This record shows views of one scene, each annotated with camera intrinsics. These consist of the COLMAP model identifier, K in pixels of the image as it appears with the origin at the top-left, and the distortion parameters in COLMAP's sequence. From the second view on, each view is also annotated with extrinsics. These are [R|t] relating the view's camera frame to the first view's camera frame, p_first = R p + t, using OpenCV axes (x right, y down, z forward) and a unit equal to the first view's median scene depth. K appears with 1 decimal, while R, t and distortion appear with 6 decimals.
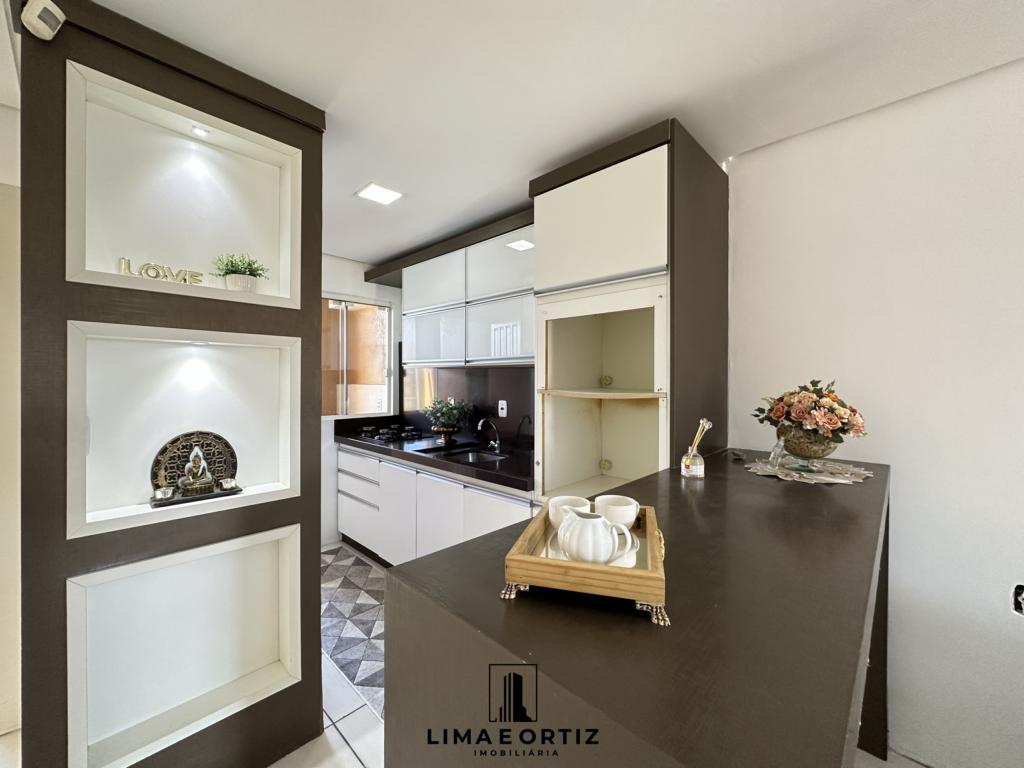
lens RADIAL K [[407.8, 0, 513.7], [0, 407.8, 379.7], [0, 0, 1]] dist [-0.007532, 0.002234]
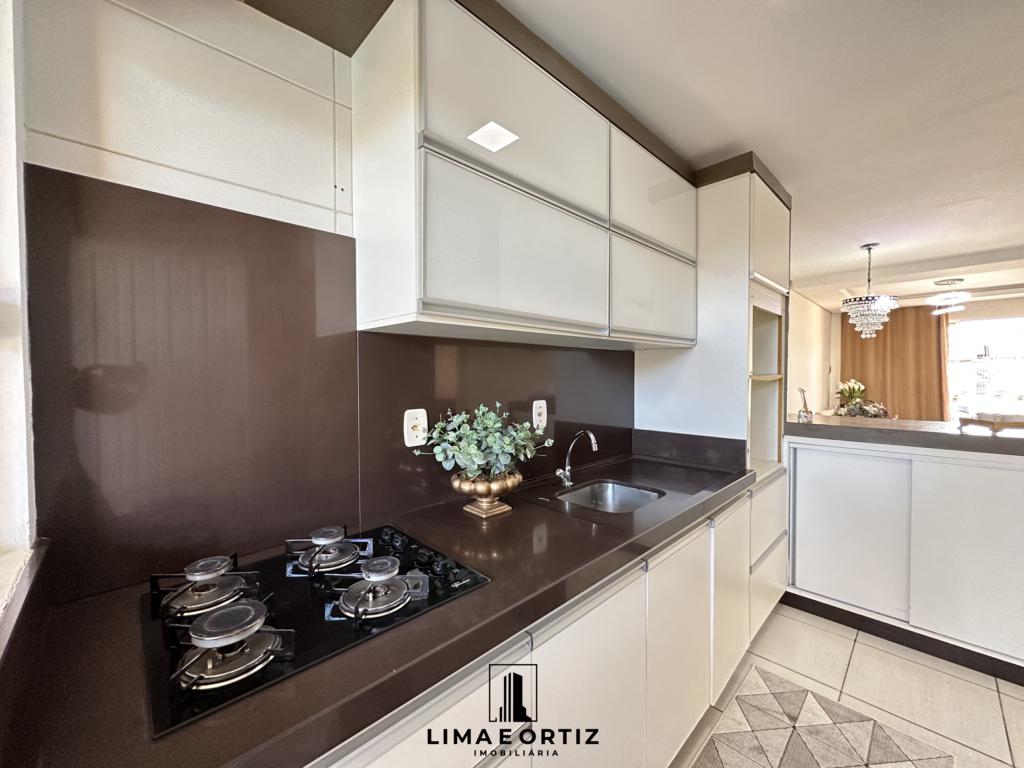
lens RADIAL K [[407.8, 0, 511.2], [0, 407.8, 379.4], [0, 0, 1]] dist [-0.007532, 0.002234]
pose [[0.039642, -0.013236, 0.999126, -1.322626], [0.008945, 0.999877, 0.012891, 0.027499], [-0.999174, 0.008426, 0.039755, 2.174696]]
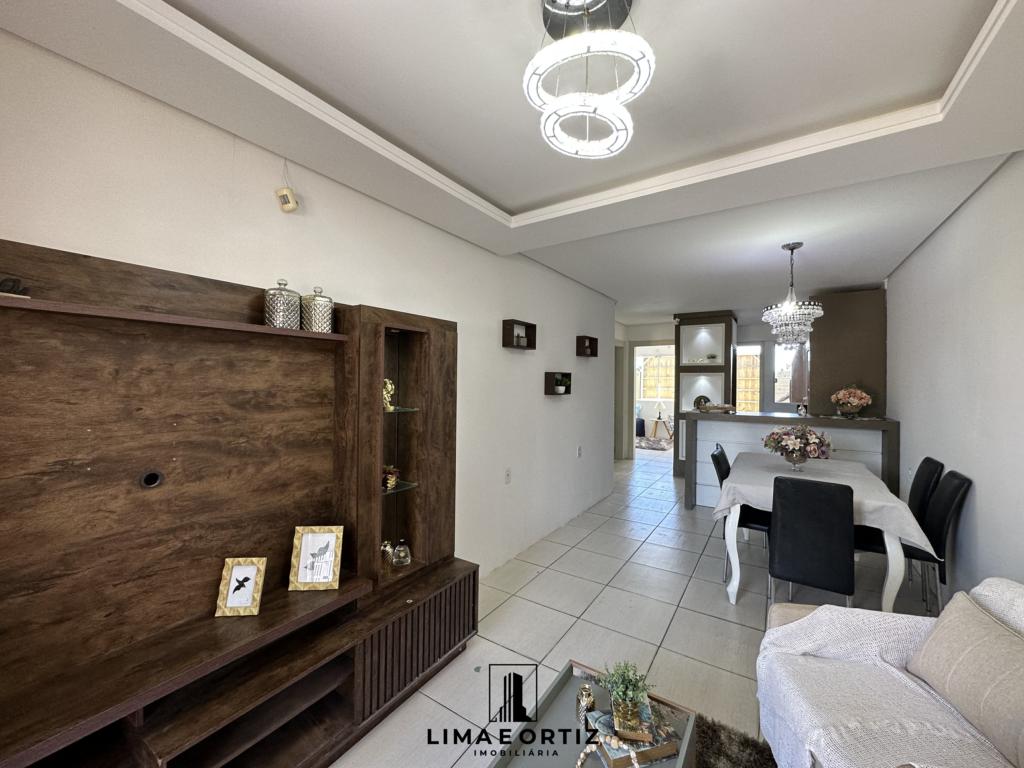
lens RADIAL K [[407.8, 0, 511.1], [0, 407.8, 380.2], [0, 0, 1]] dist [-0.007532, 0.002234]
pose [[0.179138, -0.003856, -0.983816, 3.057044], [-0.005729, 0.999971, -0.004963, -0.005572], [0.983807, 0.006525, 0.179111, -1.751159]]
